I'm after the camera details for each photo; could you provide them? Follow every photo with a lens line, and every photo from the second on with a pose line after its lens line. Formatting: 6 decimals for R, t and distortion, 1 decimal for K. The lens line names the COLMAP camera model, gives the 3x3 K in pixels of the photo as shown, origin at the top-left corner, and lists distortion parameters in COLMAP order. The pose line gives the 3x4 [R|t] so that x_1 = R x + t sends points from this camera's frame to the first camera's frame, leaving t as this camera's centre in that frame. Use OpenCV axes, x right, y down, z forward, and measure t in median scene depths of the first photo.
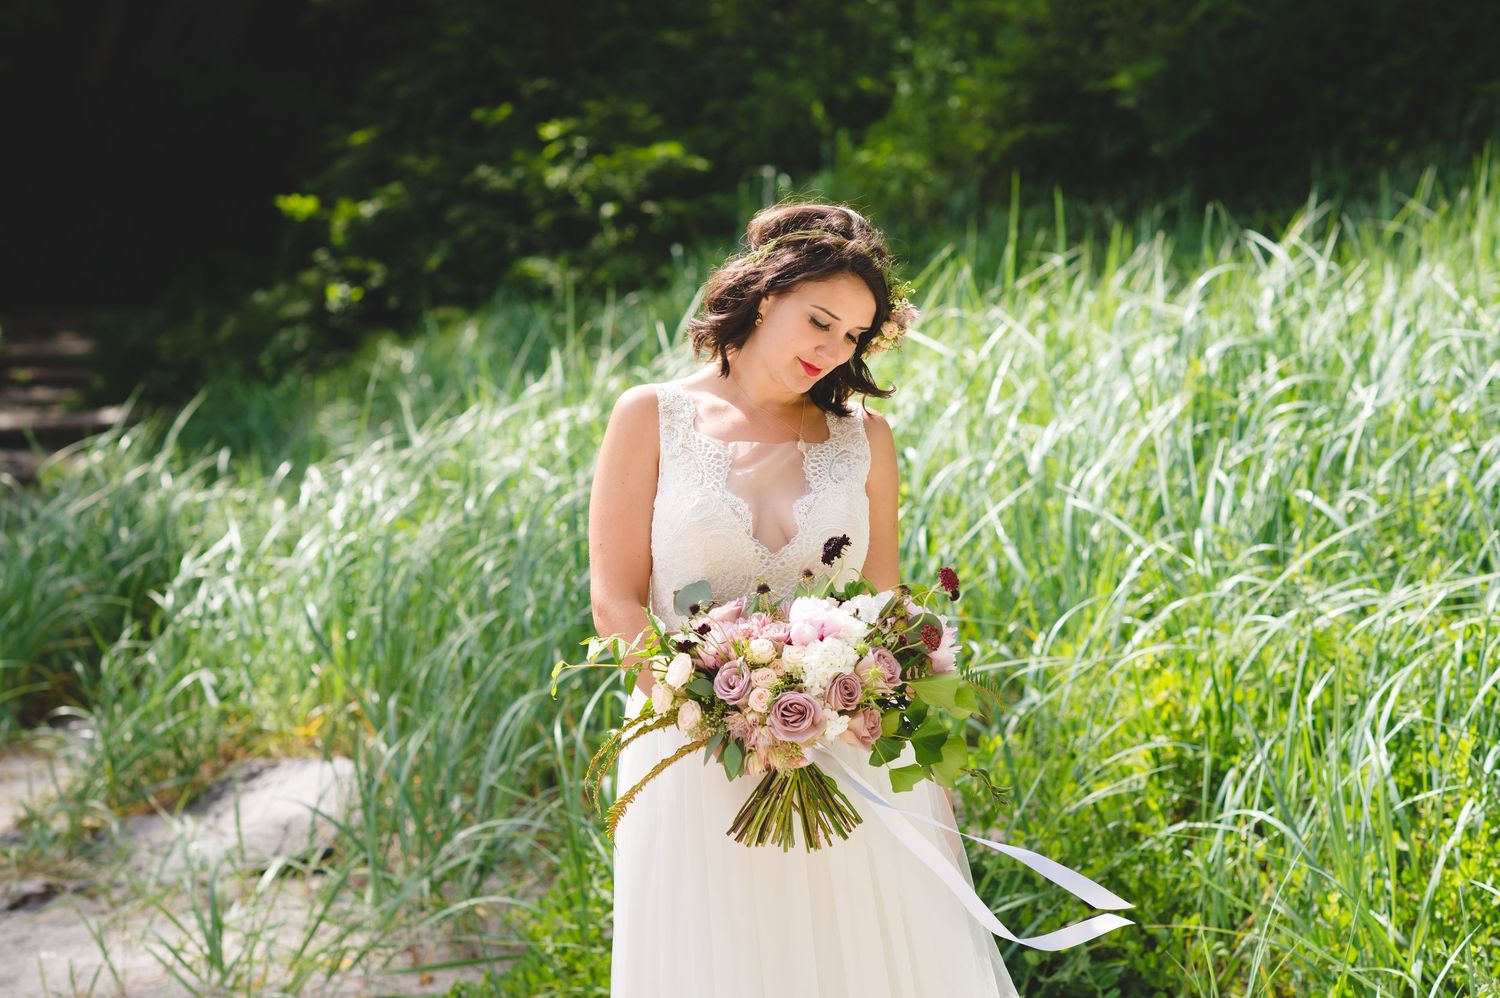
lens RADIAL K [[3632.2, 0, 750.0], [0, 3632.2, 499.0], [0, 0, 1]] dist [-0.129597, -0.000556]
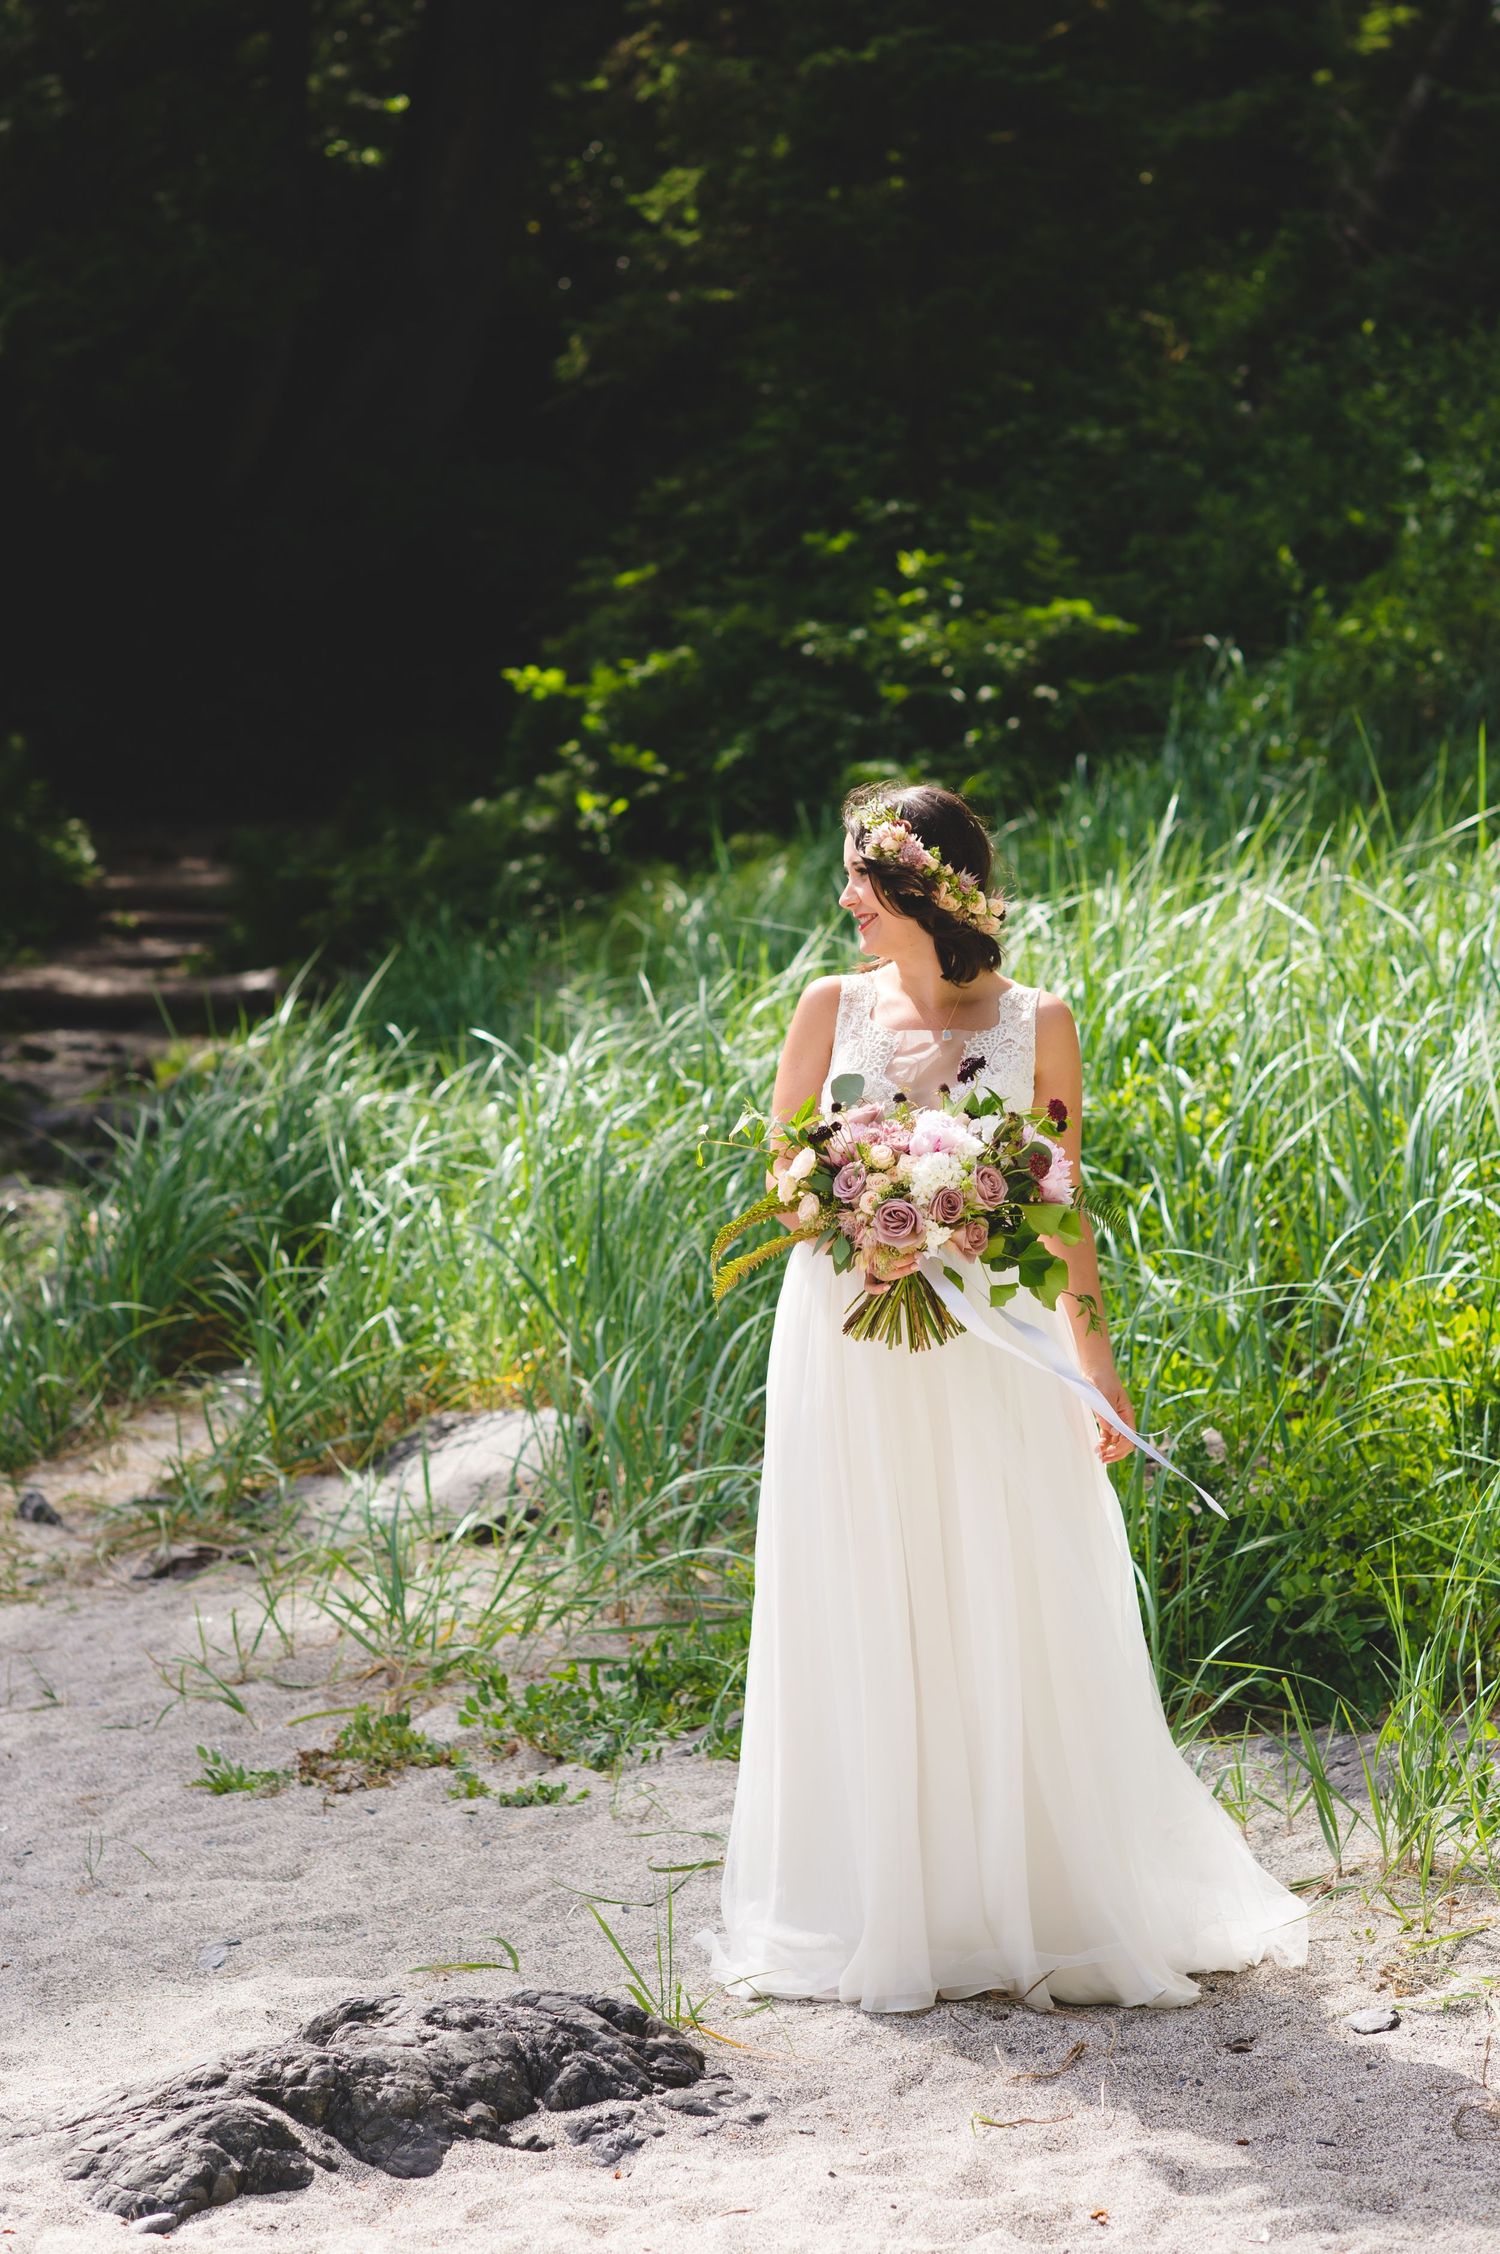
lens RADIAL K [[5458.1, 0, 750.0], [0, 5458.1, 1127.0], [0, 0, 1]] dist [-0.129597, -0.000556]
pose [[0.996320, 0.017340, -0.083941, 0.033501], [-0.017190, 0.999849, 0.002516, 0.002187], [0.083972, -0.001064, 0.996468, -0.223714]]
